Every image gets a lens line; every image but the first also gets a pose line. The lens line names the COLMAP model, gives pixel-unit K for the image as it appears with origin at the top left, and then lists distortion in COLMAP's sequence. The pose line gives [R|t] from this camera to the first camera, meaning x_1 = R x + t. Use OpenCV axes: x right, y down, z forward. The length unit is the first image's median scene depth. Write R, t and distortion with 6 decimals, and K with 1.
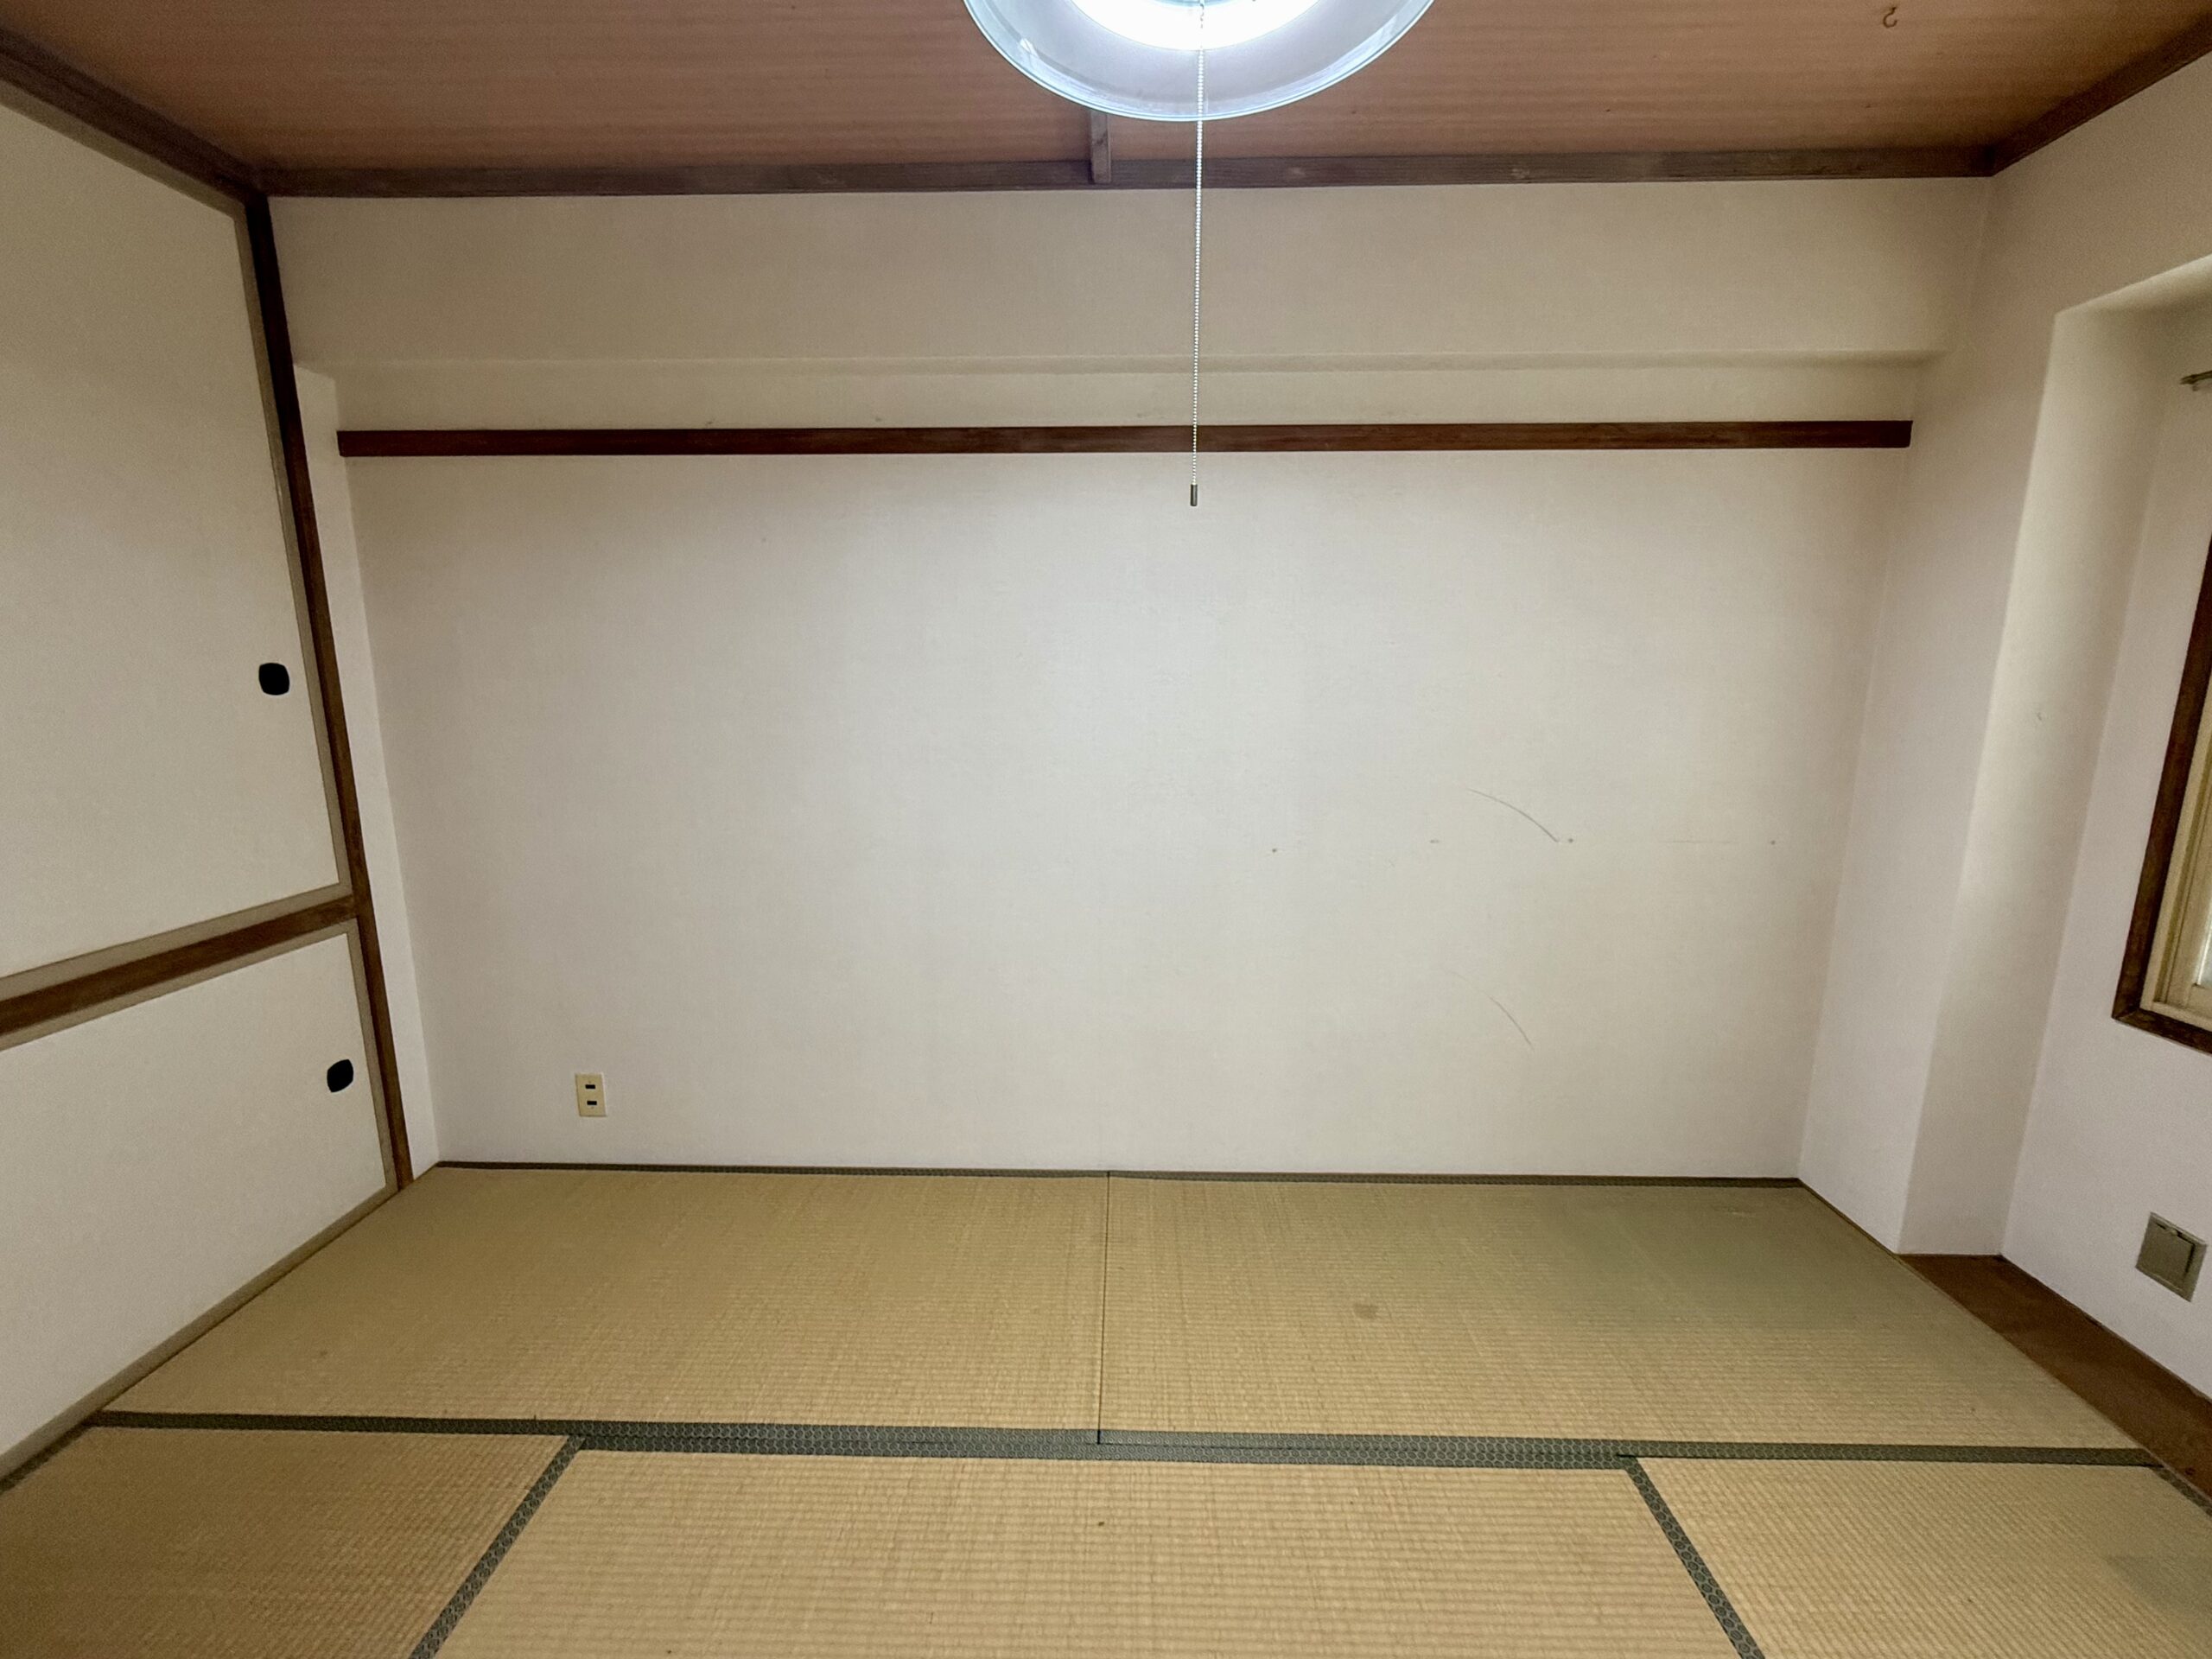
lens RADIAL K [[913.6, 0, 1106.0], [0, 913.6, 829.5], [0, 0, 1]] dist [-0.000632, 0.000126]
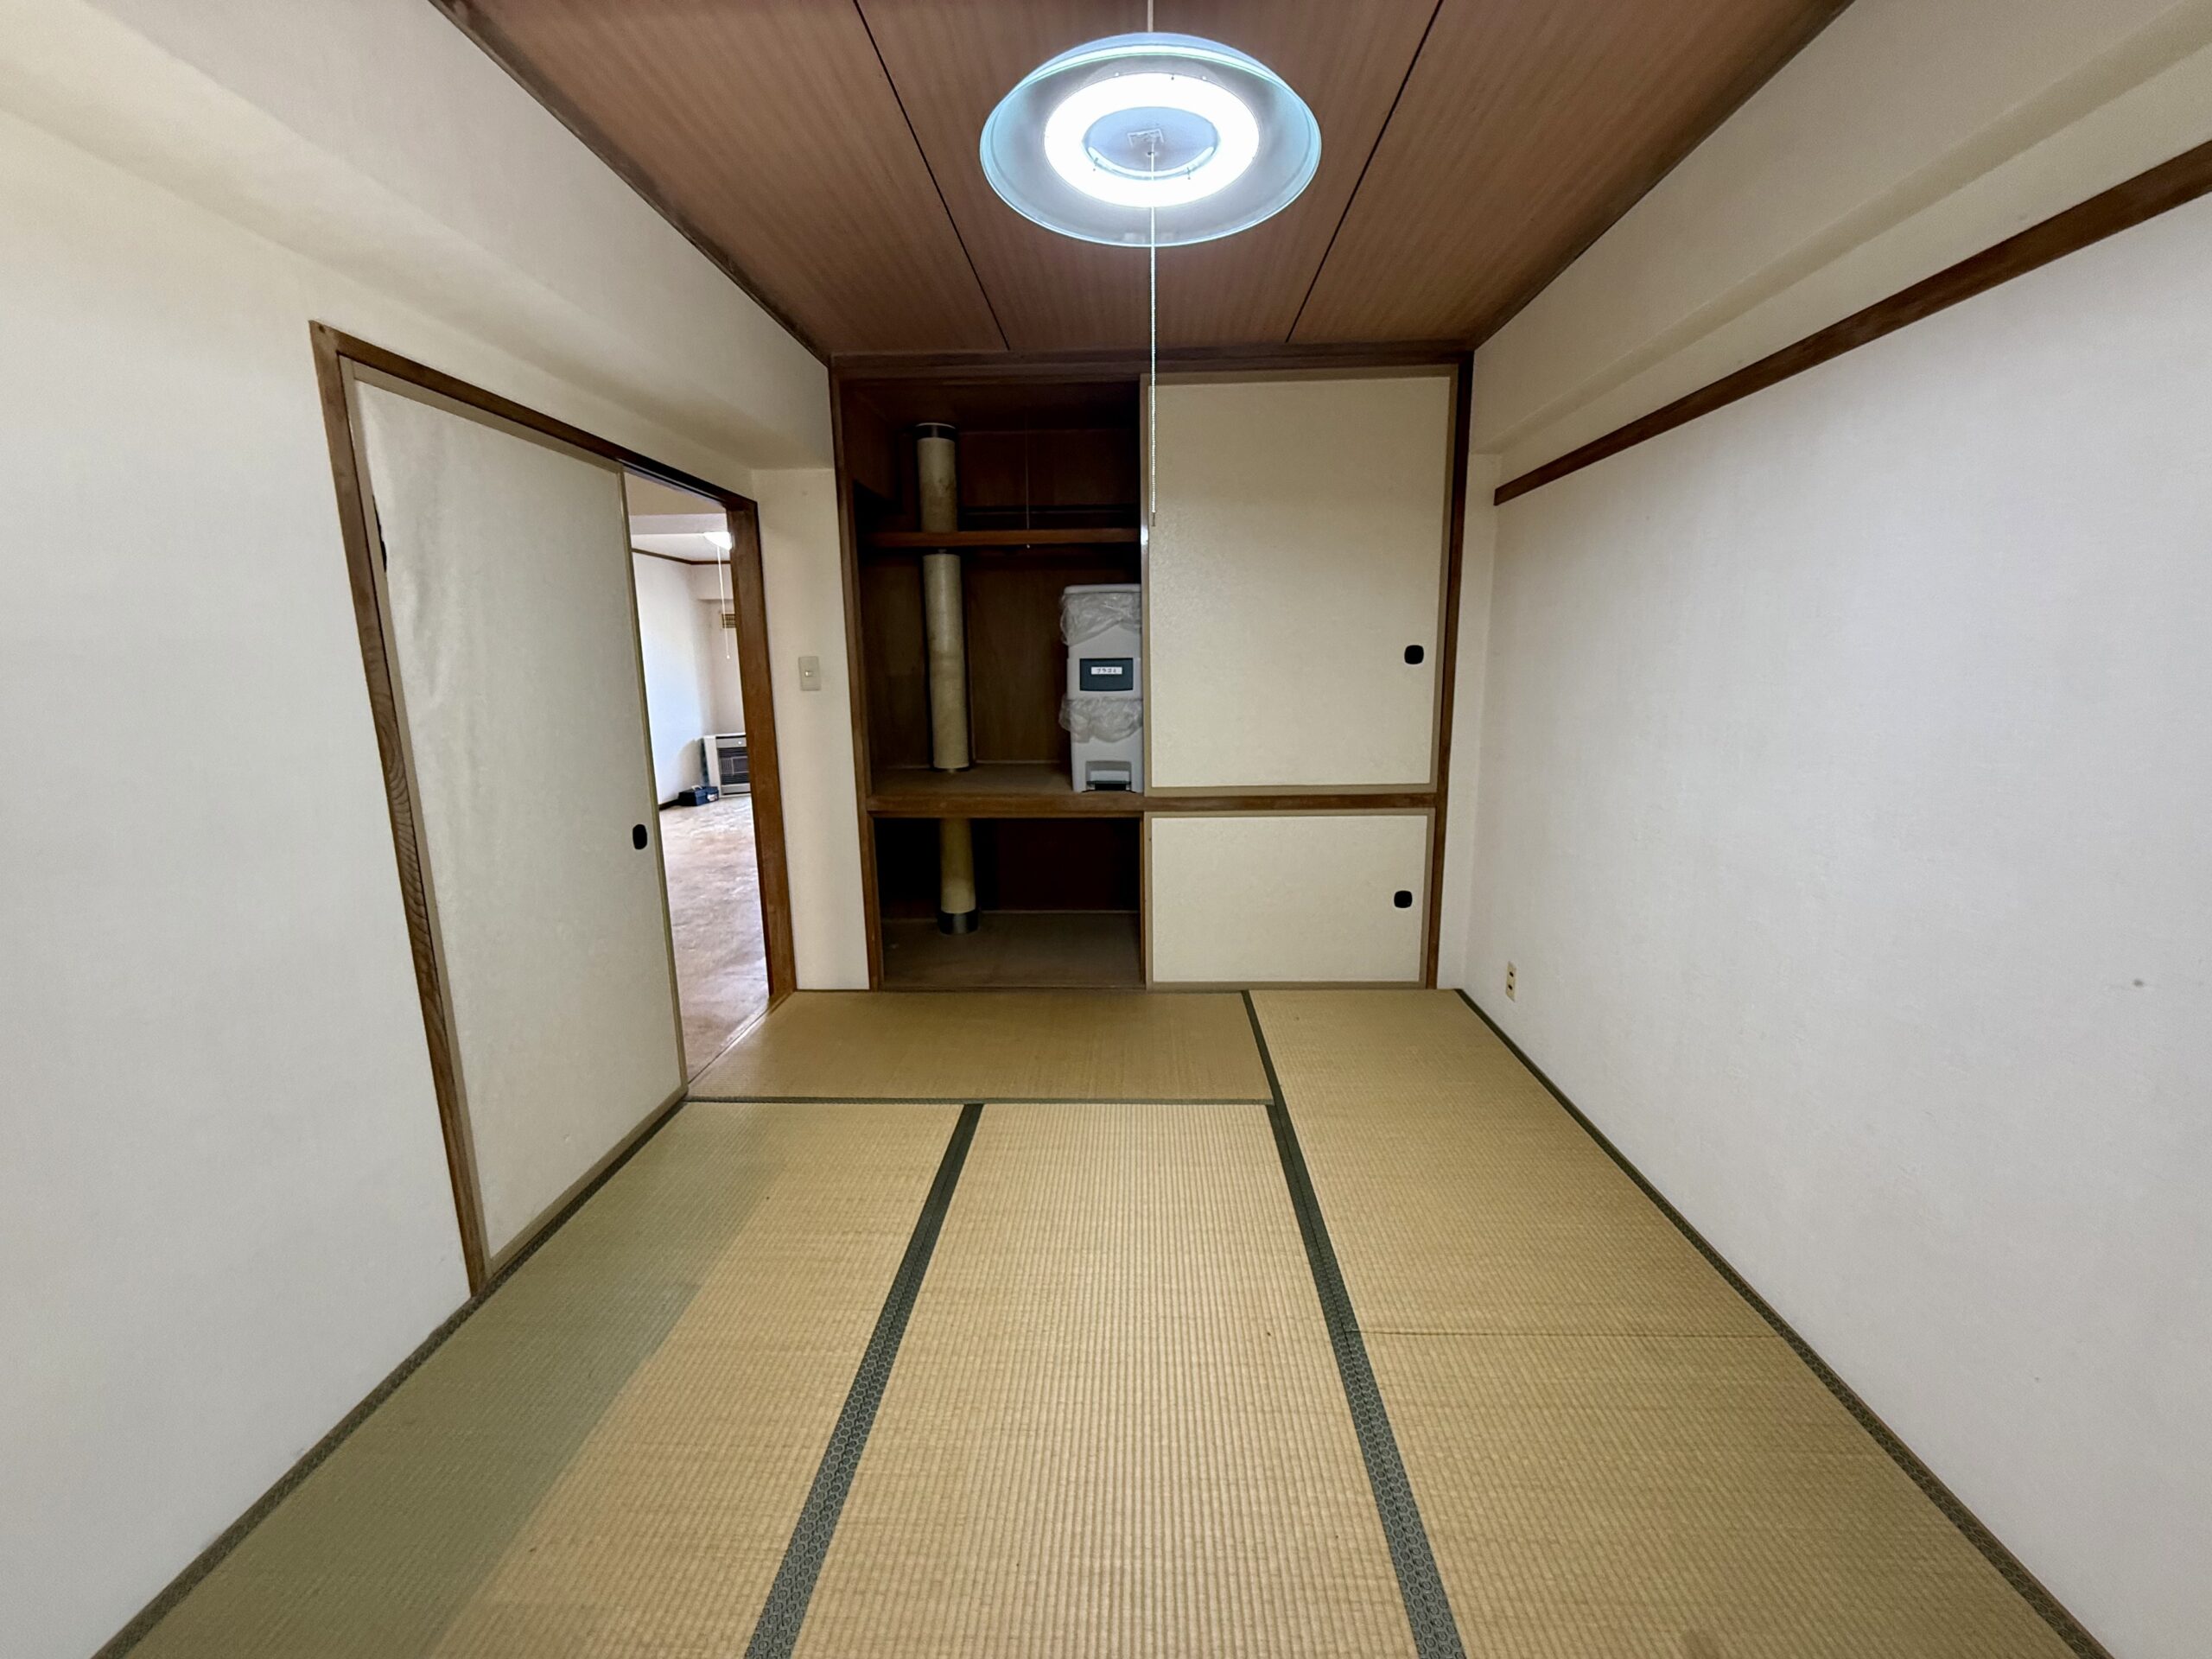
lens RADIAL K [[880.9, 0, 1100.0], [0, 880.9, 829.9], [0, 0, 1]] dist [-0.000575, -0.000025]
pose [[-0.025049, 0.188775, -0.981701, 0.739157], [-0.161288, 0.968381, 0.190329, -0.066464], [0.986589, 0.163104, 0.006190, 0.464023]]
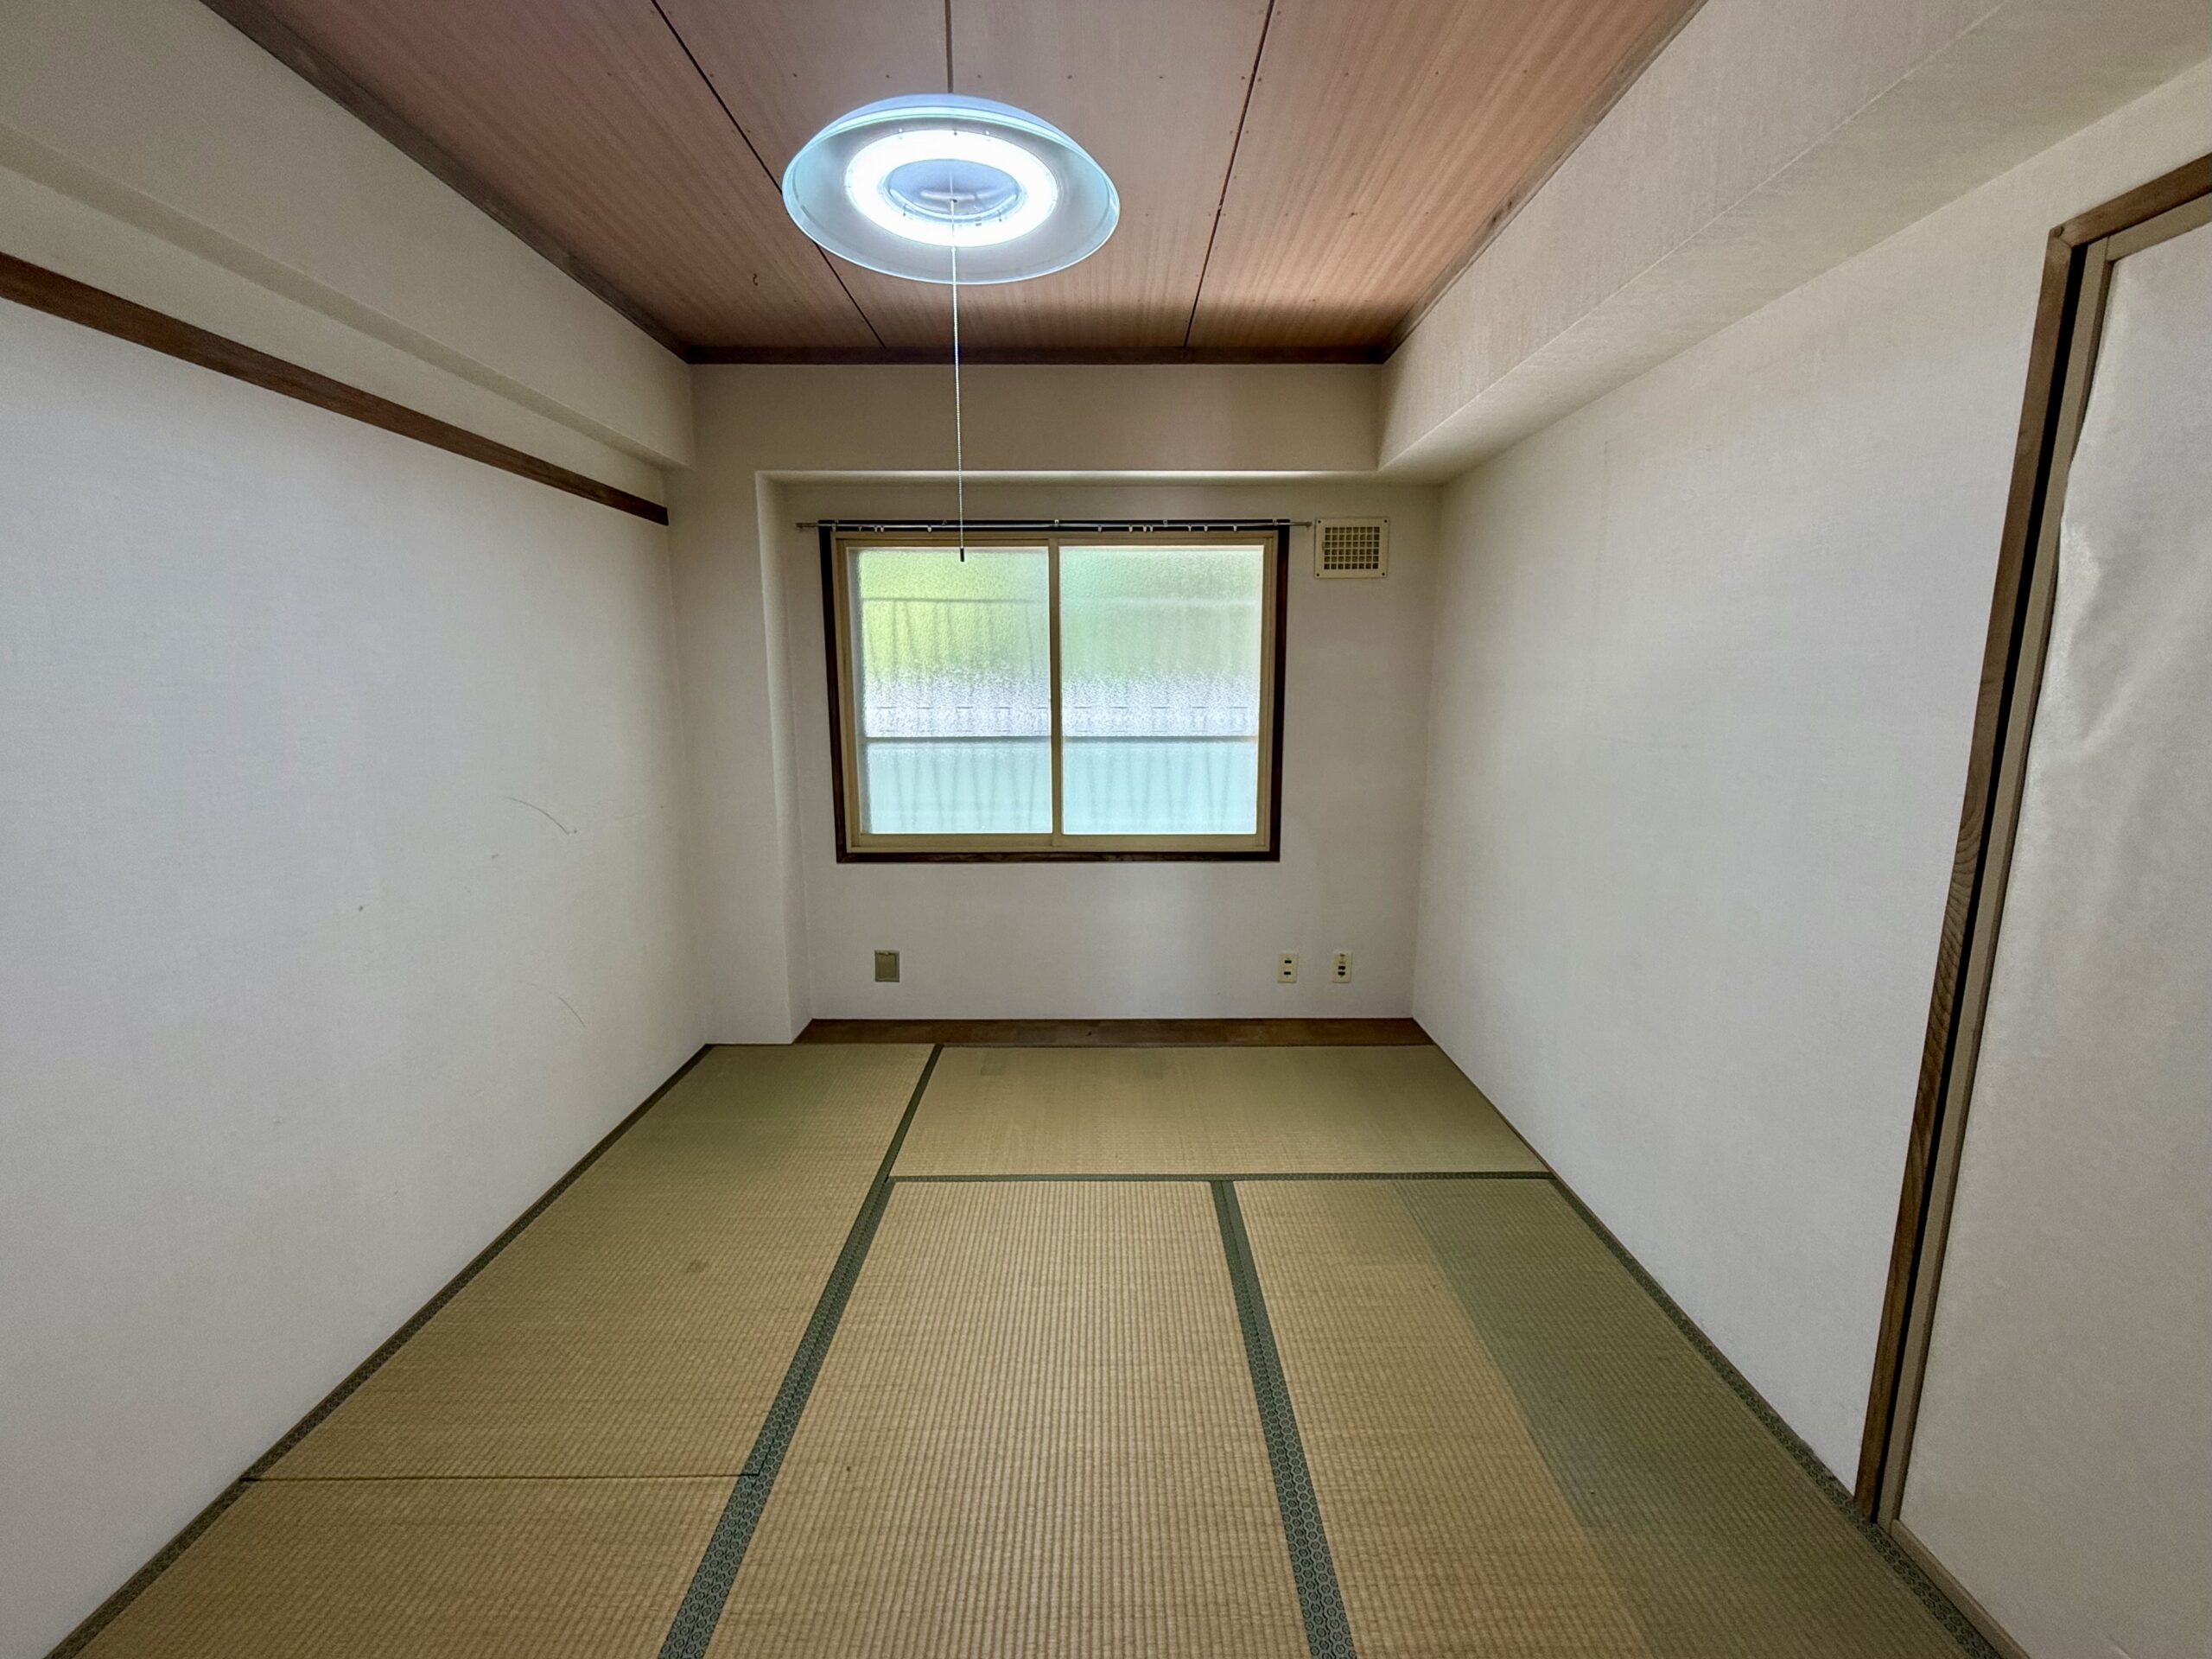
lens RADIAL K [[898.1, 0, 1123.3], [0, 898.1, 832.7], [0, 0, 1]] dist [-0.001841, -0.000165]
pose [[-0.047206, -0.170309, 0.984259, -0.660181], [0.175915, 0.968540, 0.176026, -0.067752], [-0.983273, 0.181455, -0.015761, 0.397393]]
